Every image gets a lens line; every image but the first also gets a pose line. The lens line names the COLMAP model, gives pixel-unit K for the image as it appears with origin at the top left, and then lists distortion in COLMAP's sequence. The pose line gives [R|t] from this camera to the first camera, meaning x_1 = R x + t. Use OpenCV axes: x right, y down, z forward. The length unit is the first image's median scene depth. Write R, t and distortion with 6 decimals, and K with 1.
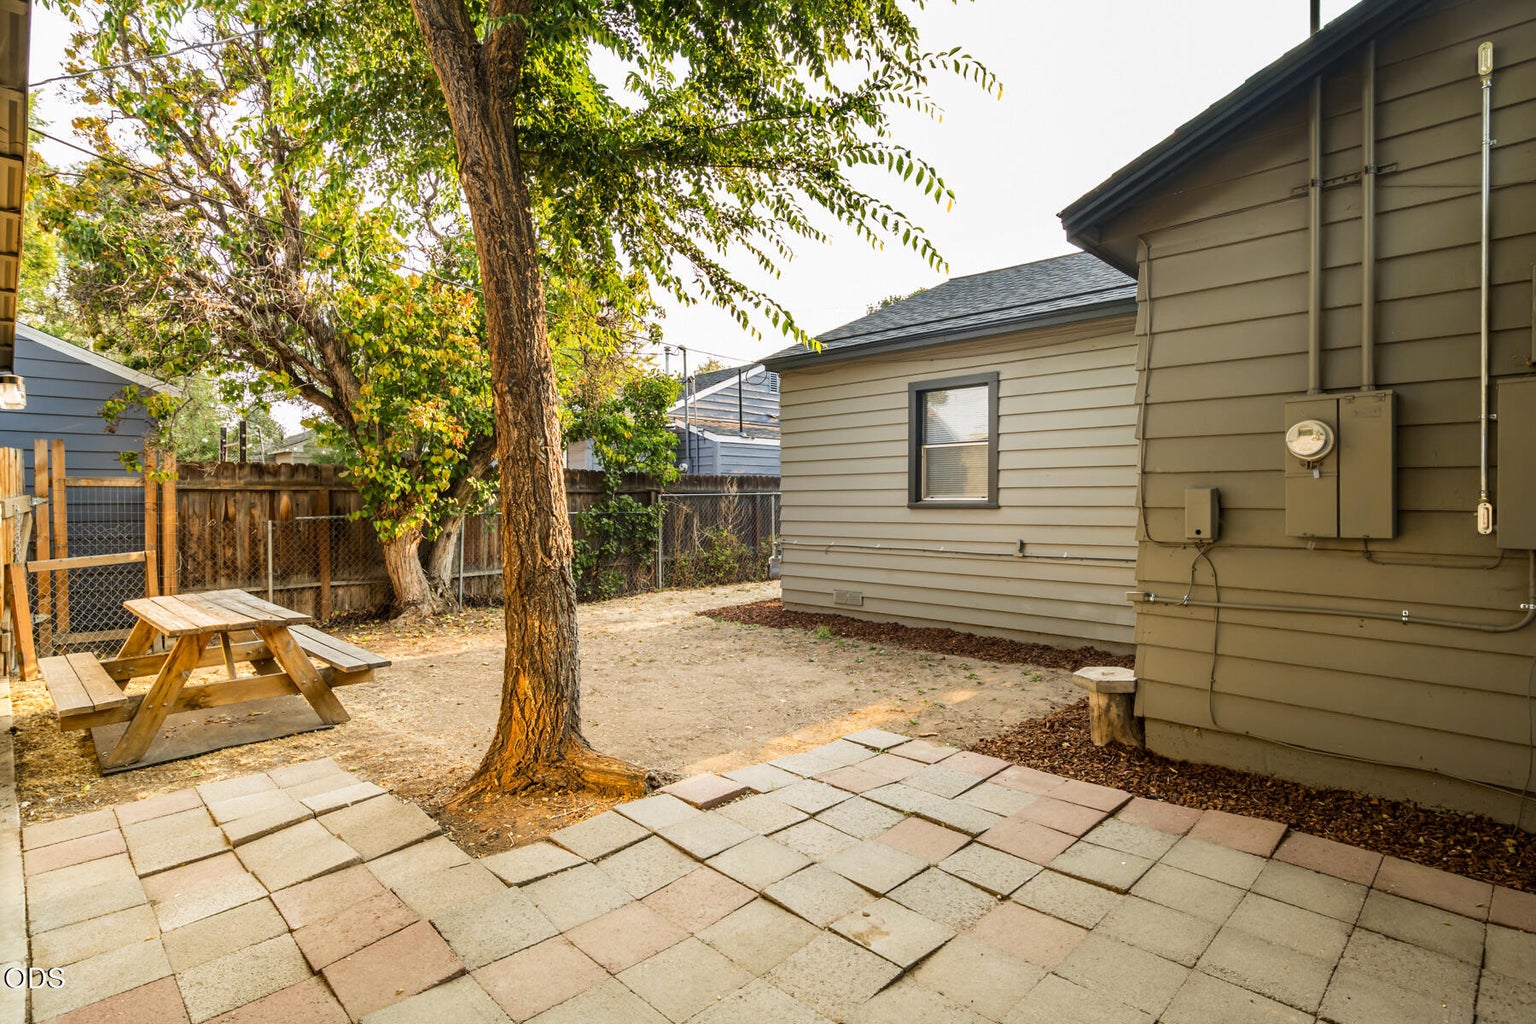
lens RADIAL K [[820.6, 0, 768.0], [0, 820.6, 512.0], [0, 0, 1]] dist [-0.003911, -0.000578]
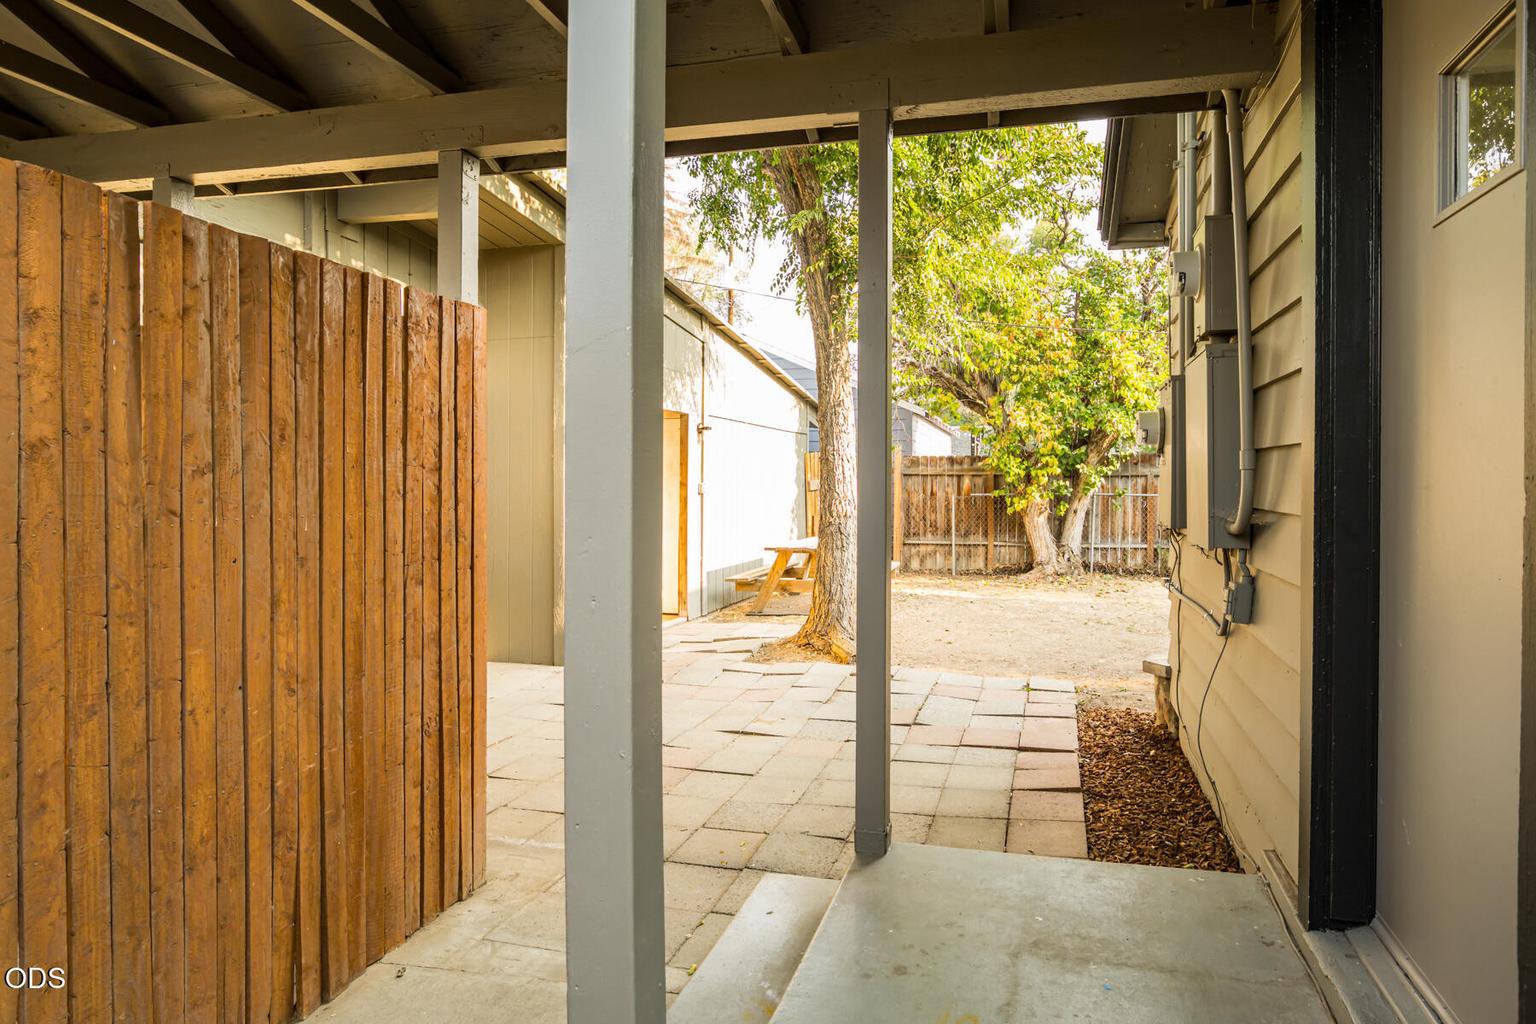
lens RADIAL K [[795.5, 0, 768.4], [0, 795.5, 483.6], [0, 0, 1]] dist [-0.000528, -0.000025]
pose [[0.469225, 0.008884, -0.883034, 0.463561], [-0.019157, 0.999816, -0.000120, -0.004210], [0.882871, 0.016973, 0.469309, 0.045889]]
